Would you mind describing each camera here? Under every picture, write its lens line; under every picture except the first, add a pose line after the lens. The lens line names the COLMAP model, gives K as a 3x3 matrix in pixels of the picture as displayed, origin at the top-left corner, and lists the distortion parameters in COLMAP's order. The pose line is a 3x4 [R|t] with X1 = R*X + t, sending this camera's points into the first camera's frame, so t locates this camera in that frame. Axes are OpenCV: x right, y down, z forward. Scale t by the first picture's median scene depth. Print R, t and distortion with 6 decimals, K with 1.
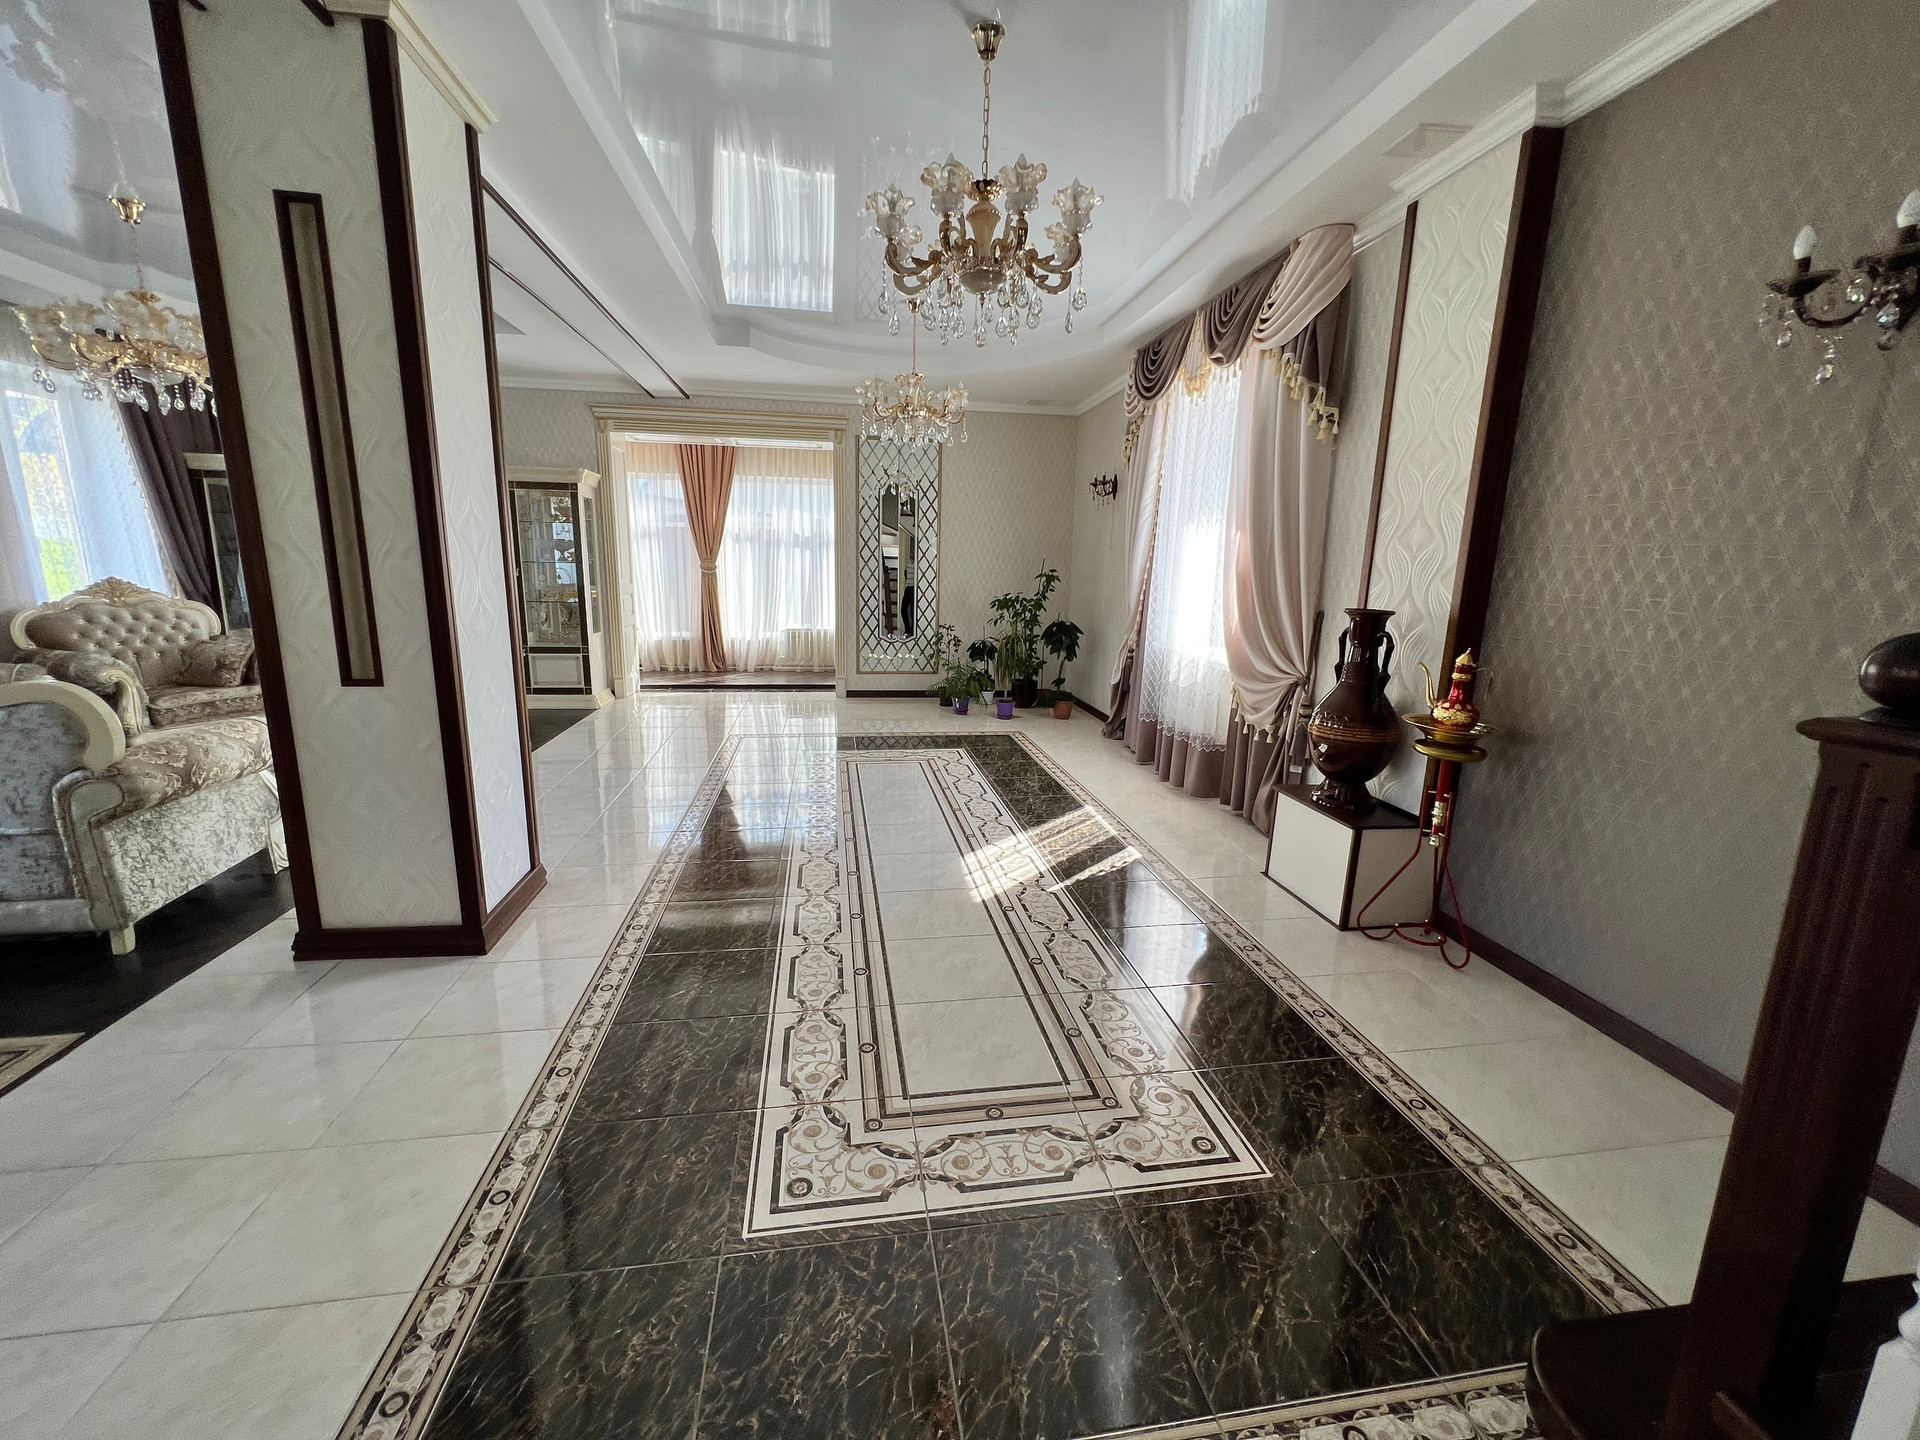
lens RADIAL K [[770.1, 0, 955.8], [0, 770.1, 717.9], [0, 0, 1]] dist [-0.005014, 0.002352]
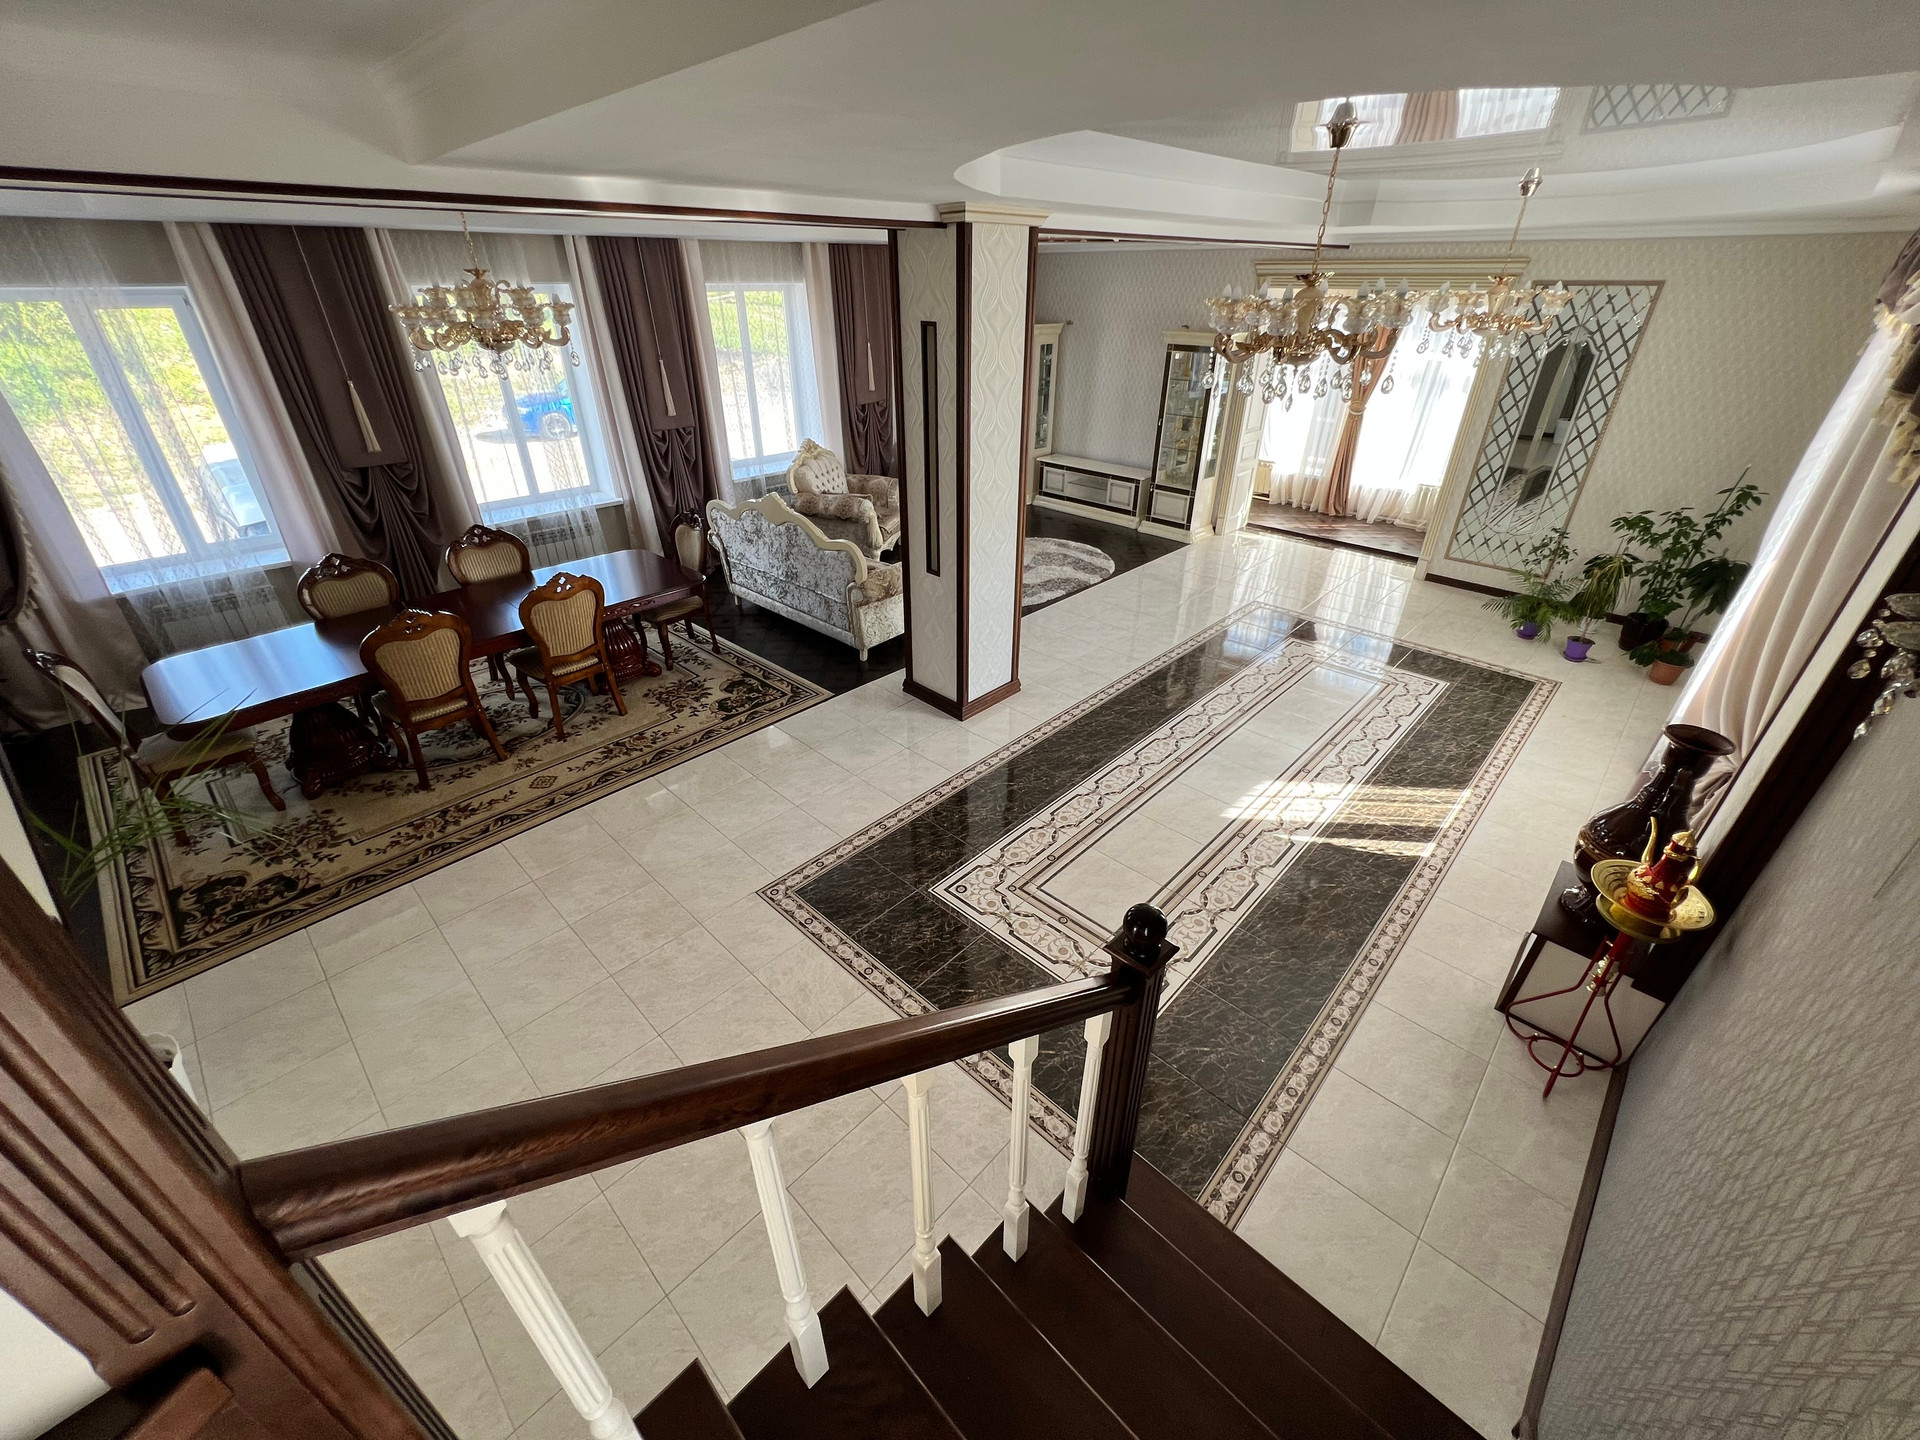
lens RADIAL K [[770.1, 0, 955.8], [0, 770.1, 717.9], [0, 0, 1]] dist [-0.005014, 0.002352]
pose [[0.597860, 0.378414, -0.706658, 0.744916], [-0.143694, 0.917873, 0.369948, -0.414712], [0.788616, -0.119635, 0.603135, -0.174465]]
